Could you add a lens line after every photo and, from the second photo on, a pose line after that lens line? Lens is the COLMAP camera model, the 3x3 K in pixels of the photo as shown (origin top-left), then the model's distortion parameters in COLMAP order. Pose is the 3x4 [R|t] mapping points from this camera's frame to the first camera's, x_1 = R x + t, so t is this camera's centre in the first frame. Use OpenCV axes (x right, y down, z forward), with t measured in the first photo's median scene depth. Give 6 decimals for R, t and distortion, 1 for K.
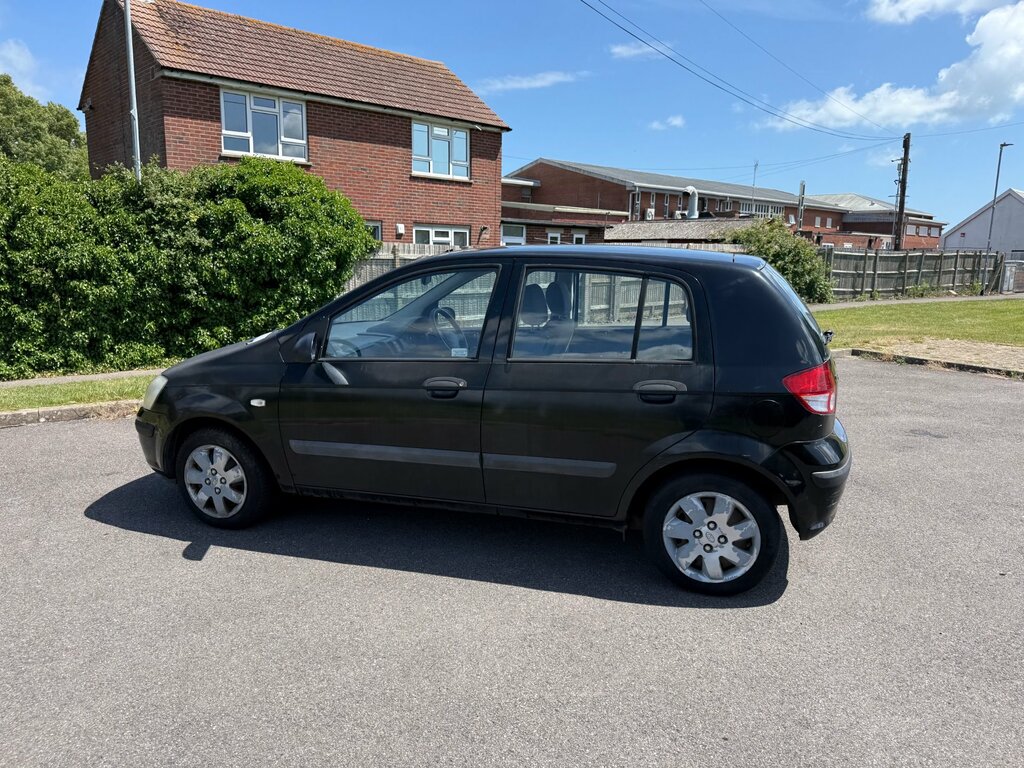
lens RADIAL K [[721.2, 0, 506.5], [0, 721.2, 387.8], [0, 0, 1]] dist [0.034866, -0.049196]
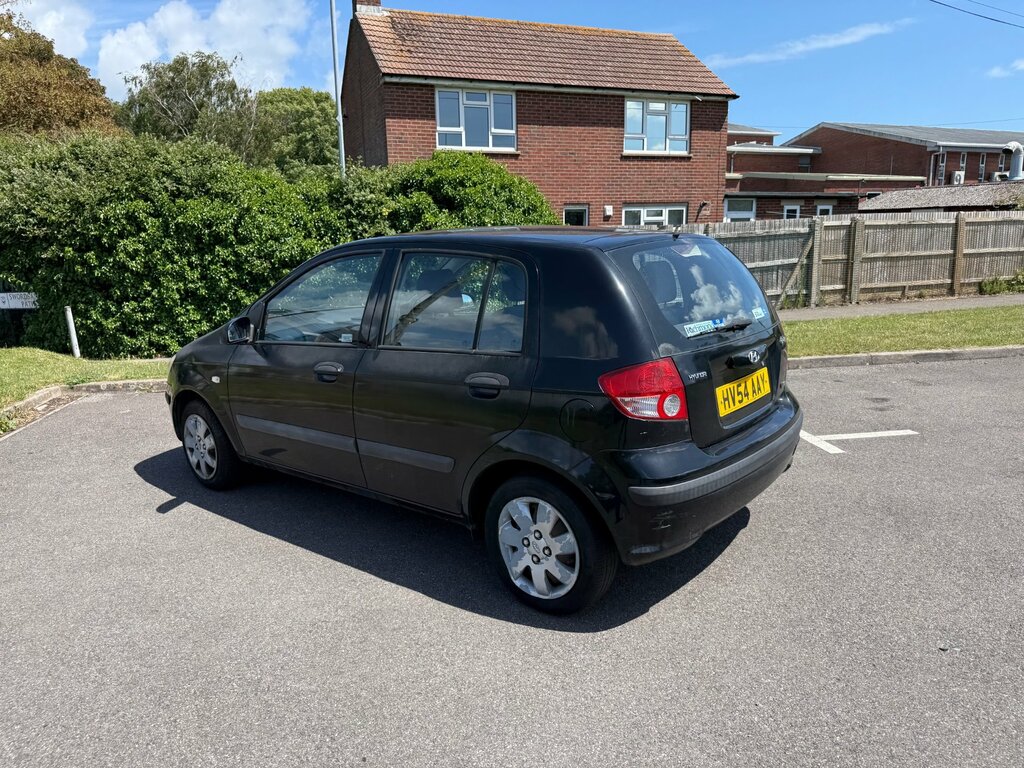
lens RADIAL K [[721.2, 0, 504.9], [0, 721.2, 384.5], [0, 0, 1]] dist [0.034866, -0.049196]
pose [[0.927371, 0.043649, -0.371589, 0.129590], [-0.036091, 0.998976, 0.027271, -0.004837], [0.372399, -0.011879, 0.927997, 0.033556]]
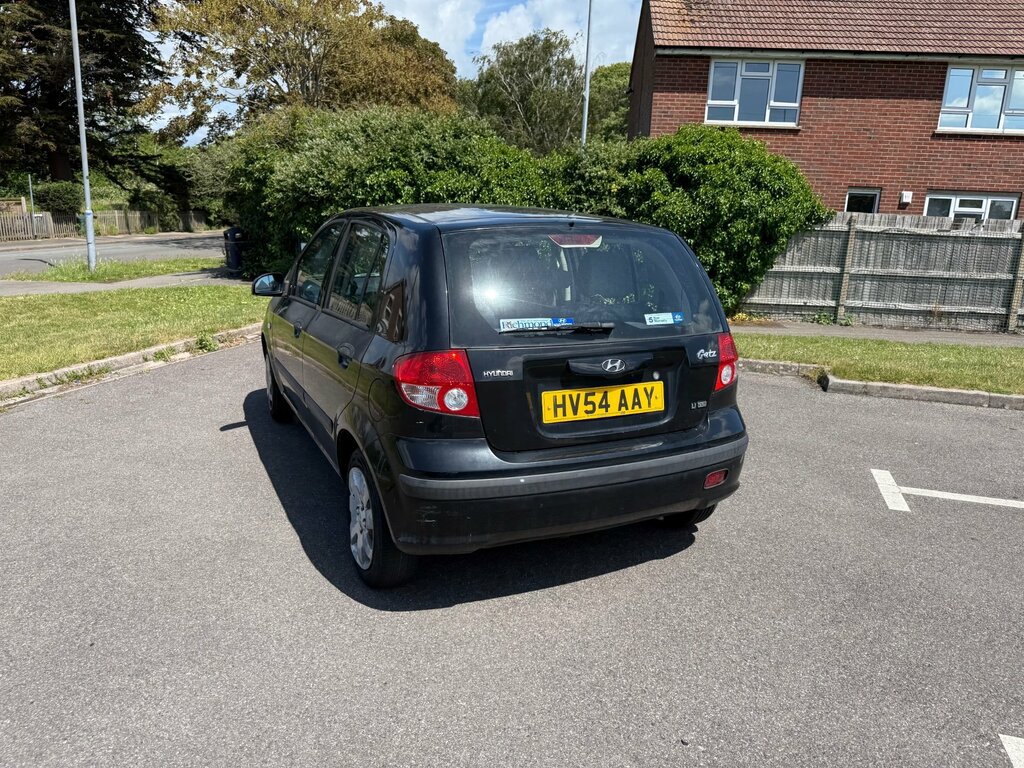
lens RADIAL K [[721.2, 0, 505.3], [0, 721.2, 386.5], [0, 0, 1]] dist [0.034866, -0.049196]
pose [[0.677223, 0.184873, -0.712173, 0.236028], [-0.160022, 0.981758, 0.102686, -0.019441], [0.718166, 0.044423, 0.694453, 0.108343]]
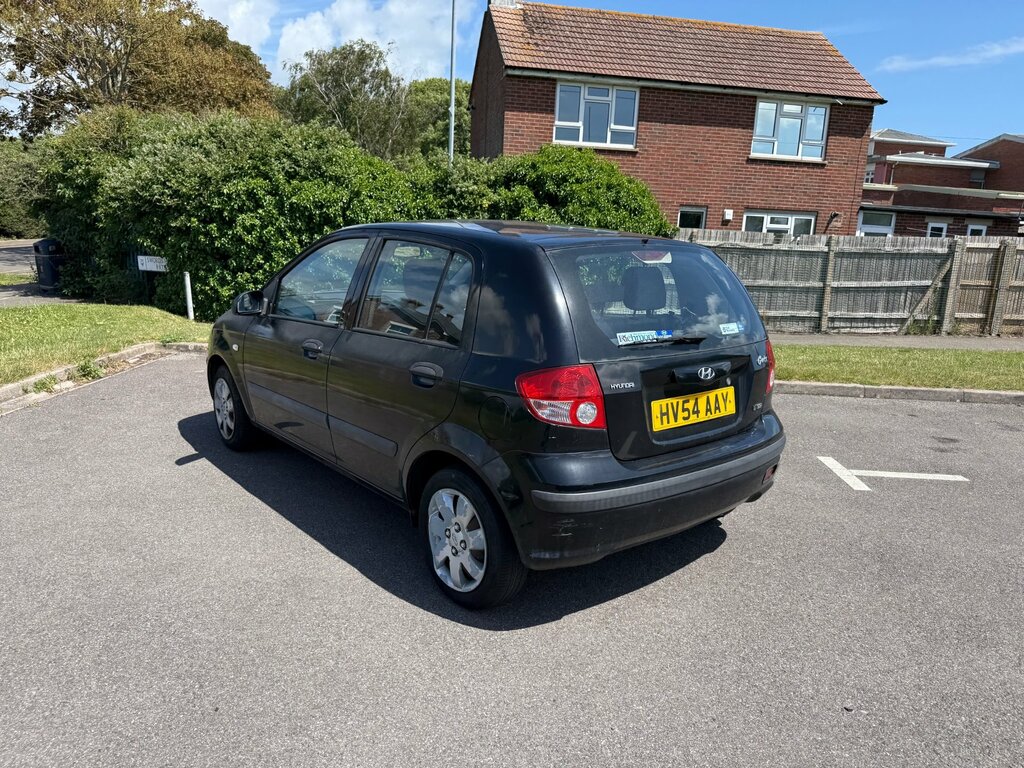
lens RADIAL K [[721.2, 0, 504.6], [0, 721.2, 389.6], [0, 0, 1]] dist [0.034866, -0.049196]
pose [[0.840435, 0.140103, -0.523488, 0.177803], [-0.131197, 0.989869, 0.054292, -0.008916], [0.525791, 0.023051, 0.850301, 0.057320]]
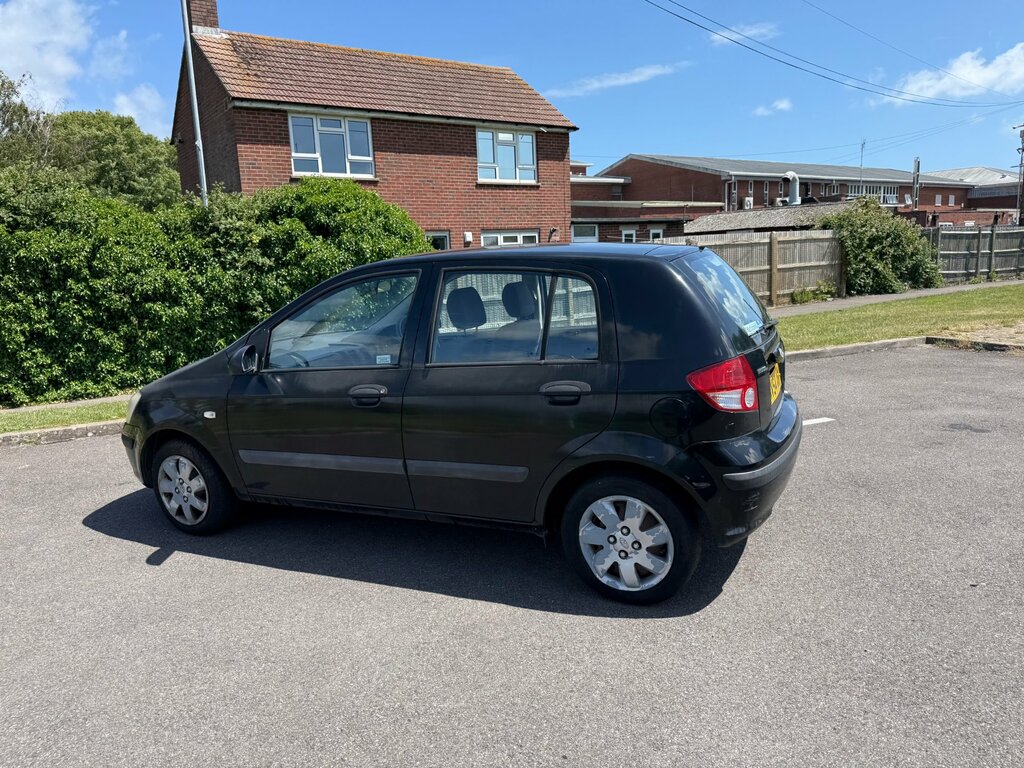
lens RADIAL K [[721.2, 0, 505.9], [0, 721.2, 392.0], [0, 0, 1]] dist [0.034866, -0.049196]
pose [[0.988665, -0.031054, -0.146892, 0.061882], [0.031282, 0.999510, -0.000759, 0.000594], [0.146844, -0.003845, 0.989152, 0.007736]]
